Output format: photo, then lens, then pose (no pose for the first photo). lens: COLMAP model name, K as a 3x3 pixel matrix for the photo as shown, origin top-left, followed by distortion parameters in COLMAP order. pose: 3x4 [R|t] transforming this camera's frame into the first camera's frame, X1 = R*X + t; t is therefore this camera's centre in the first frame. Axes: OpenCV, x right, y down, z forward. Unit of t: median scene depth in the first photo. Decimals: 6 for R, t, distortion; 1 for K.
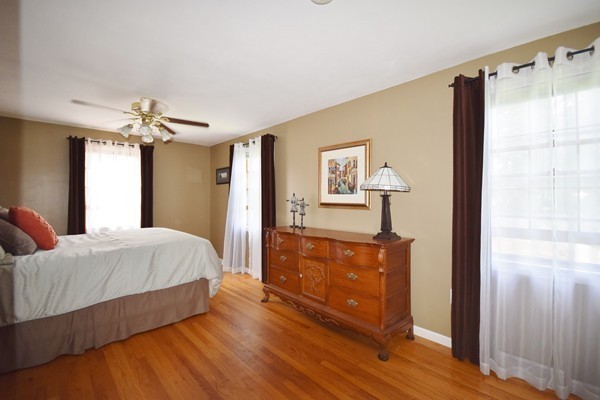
lens RADIAL K [[264.9, 0, 302.0], [0, 264.9, 200.8], [0, 0, 1]] dist [-0.008122, -0.002332]
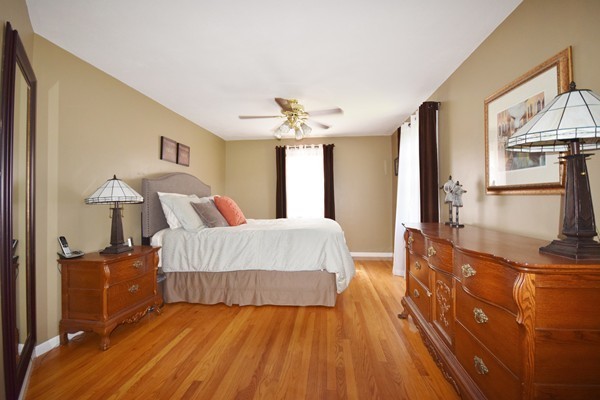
lens RADIAL K [[264.9, 0, 298.8], [0, 264.9, 197.2], [0, 0, 1]] dist [-0.008122, -0.002332]
pose [[0.631324, -0.015305, -0.775368, 0.278391], [0.008869, 0.999882, -0.012515, 0.036629], [0.775468, 0.001024, 0.631386, 0.283295]]
